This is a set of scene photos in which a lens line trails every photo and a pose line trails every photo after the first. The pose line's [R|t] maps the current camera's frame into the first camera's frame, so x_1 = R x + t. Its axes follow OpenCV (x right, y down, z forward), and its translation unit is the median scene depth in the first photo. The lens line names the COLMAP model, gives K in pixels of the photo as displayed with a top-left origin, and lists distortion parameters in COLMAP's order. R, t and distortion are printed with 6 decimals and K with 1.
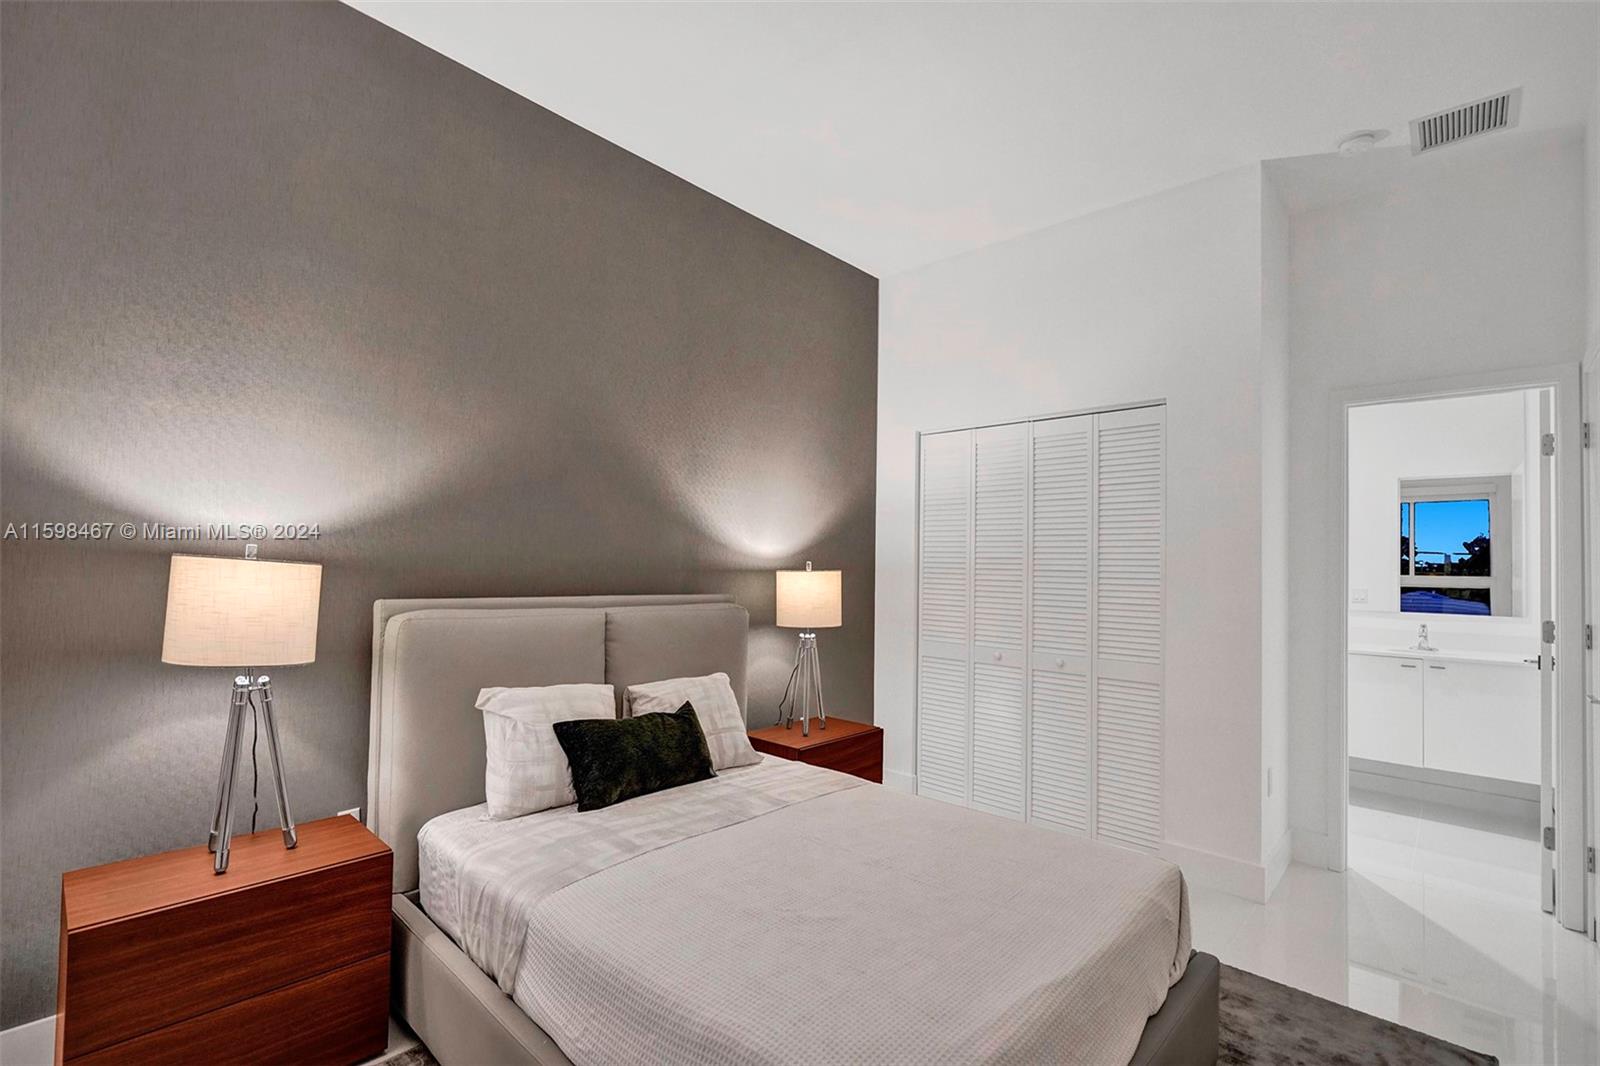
lens RADIAL K [[742.3, 0, 794.5], [0, 742.3, 538.7], [0, 0, 1]] dist [-0.003763, 0.000105]
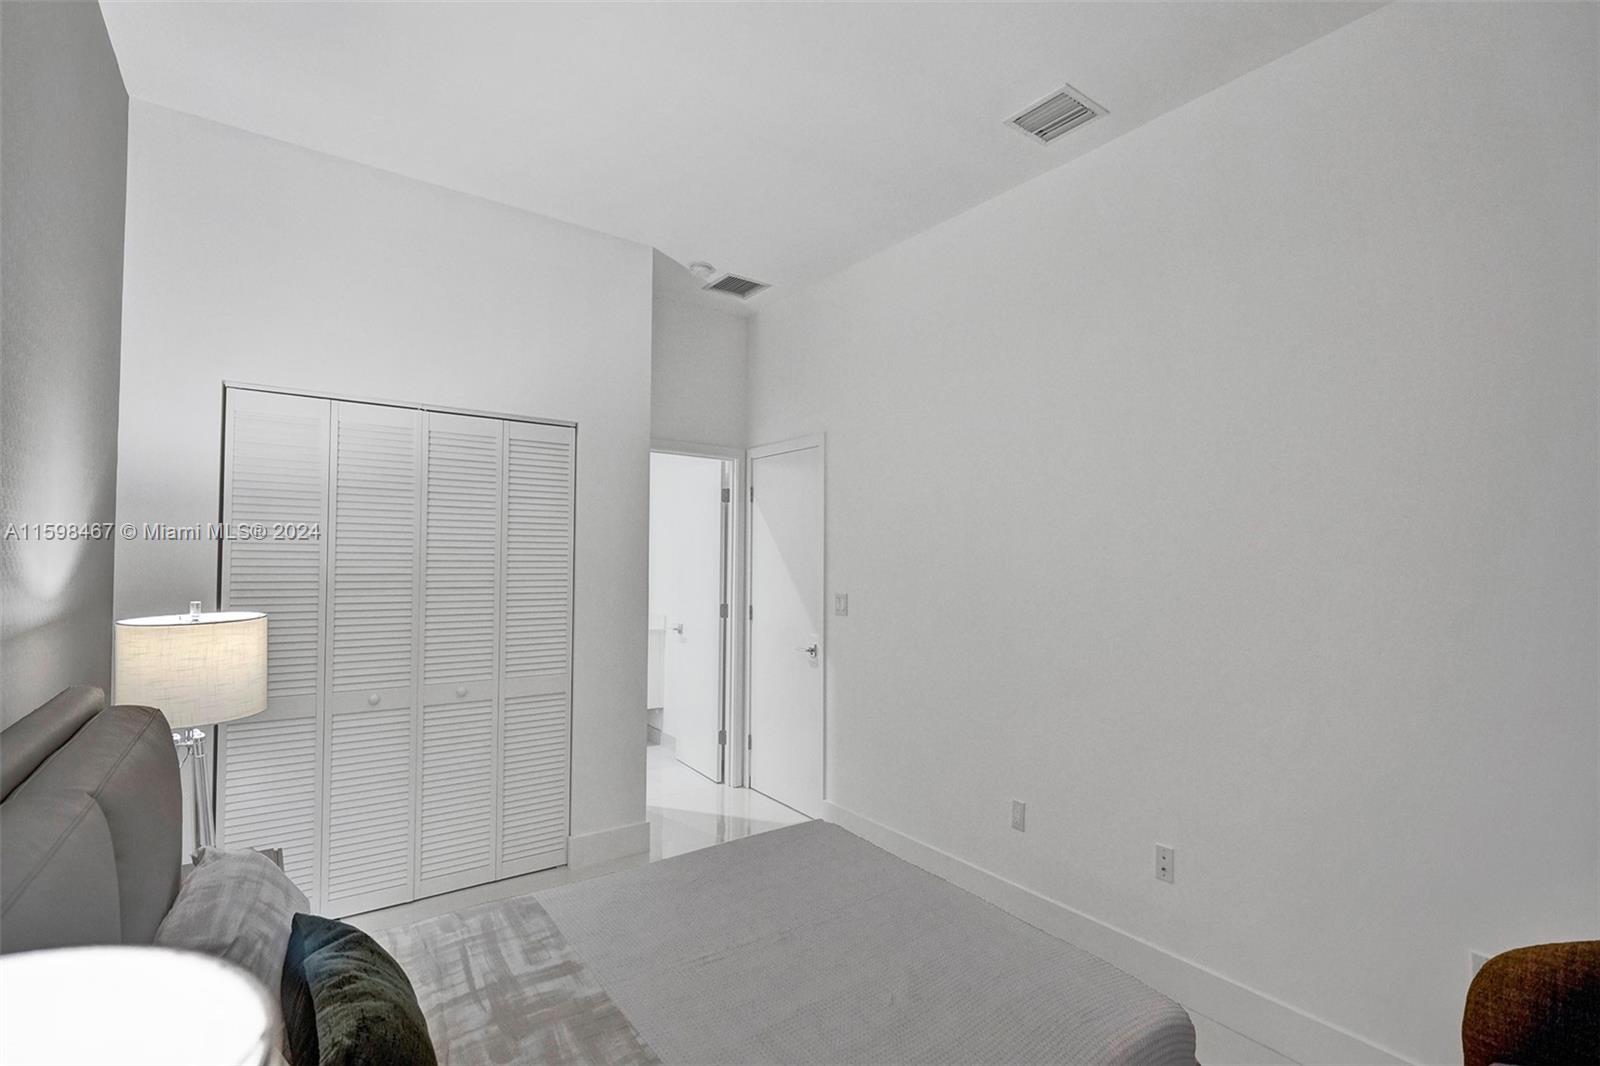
lens RADIAL K [[728.8, 0, 800.0], [0, 728.8, 533.0], [0, 0, 1]] dist [-0.002011, -0.000028]
pose [[0.148401, 0.019343, 0.988738, -0.448506], [-0.020640, 0.999651, -0.016459, -0.017616], [-0.988712, -0.017965, 0.148749, 0.493211]]
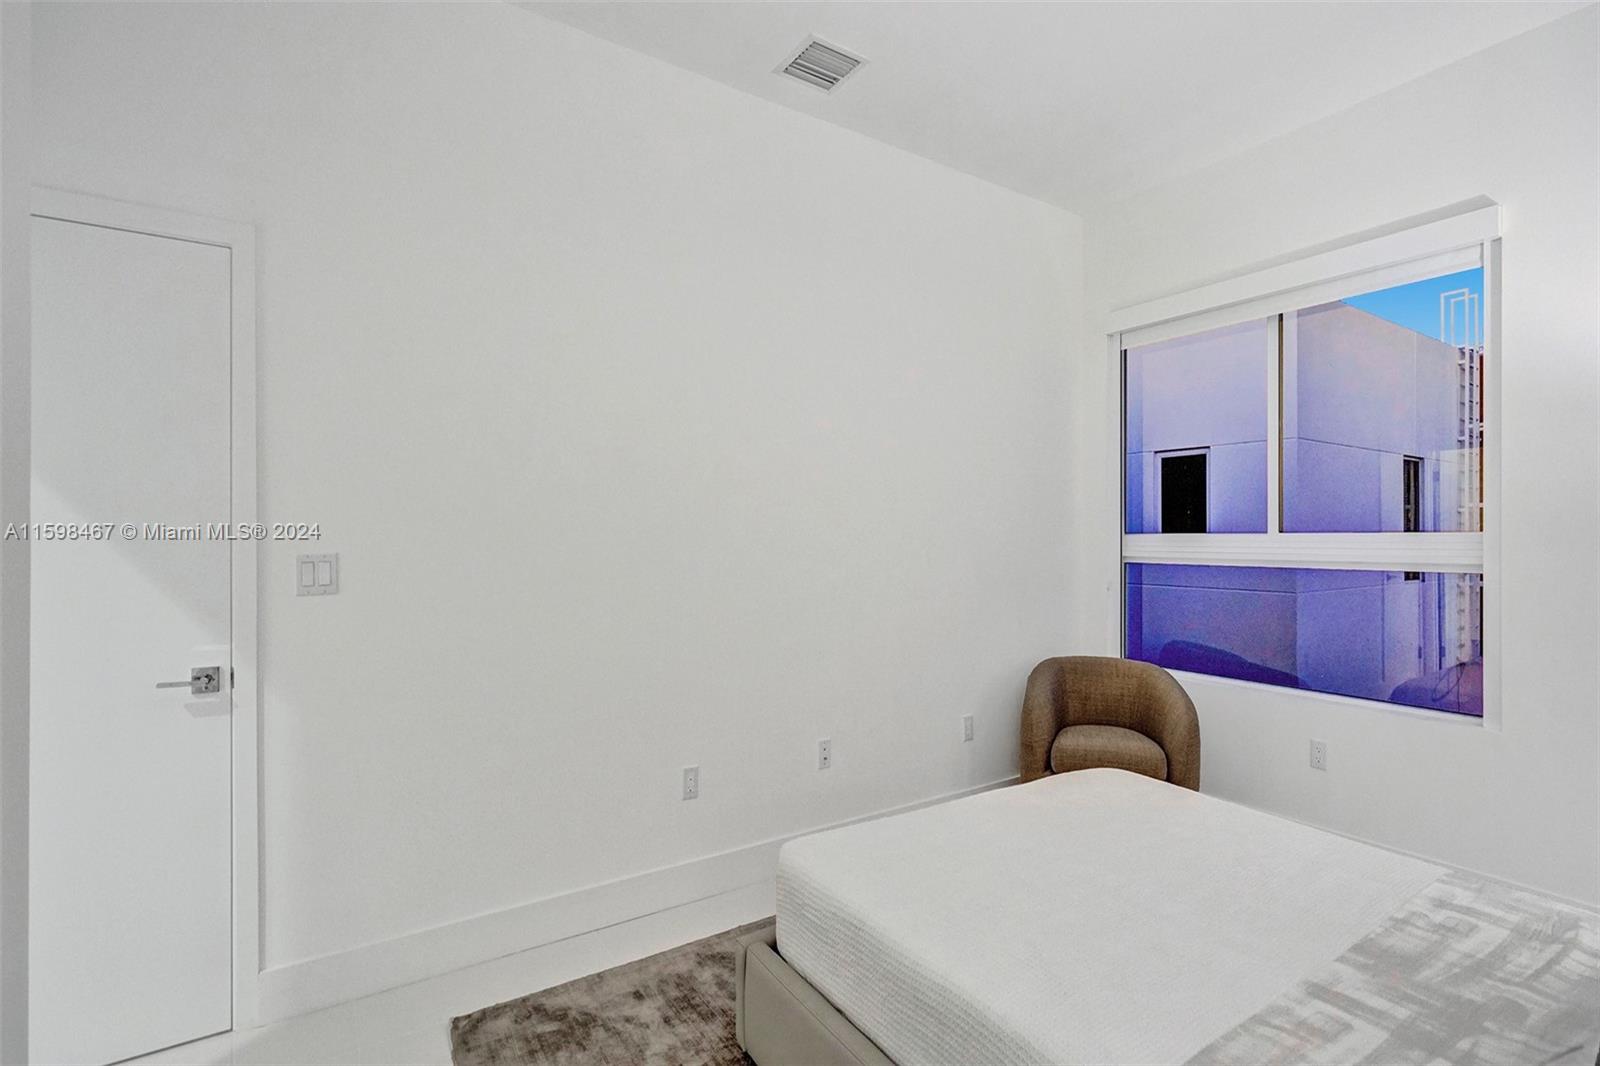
lens RADIAL K [[758.9, 0, 785.3], [0, 758.9, 530.4], [0, 0, 1]] dist [0.000796, 0.000514]
pose [[-0.980912, -0.015547, 0.193832, 0.168810], [-0.019720, 0.999613, -0.019614, 0.039713], [-0.193452, -0.023062, -0.980839, 1.110245]]
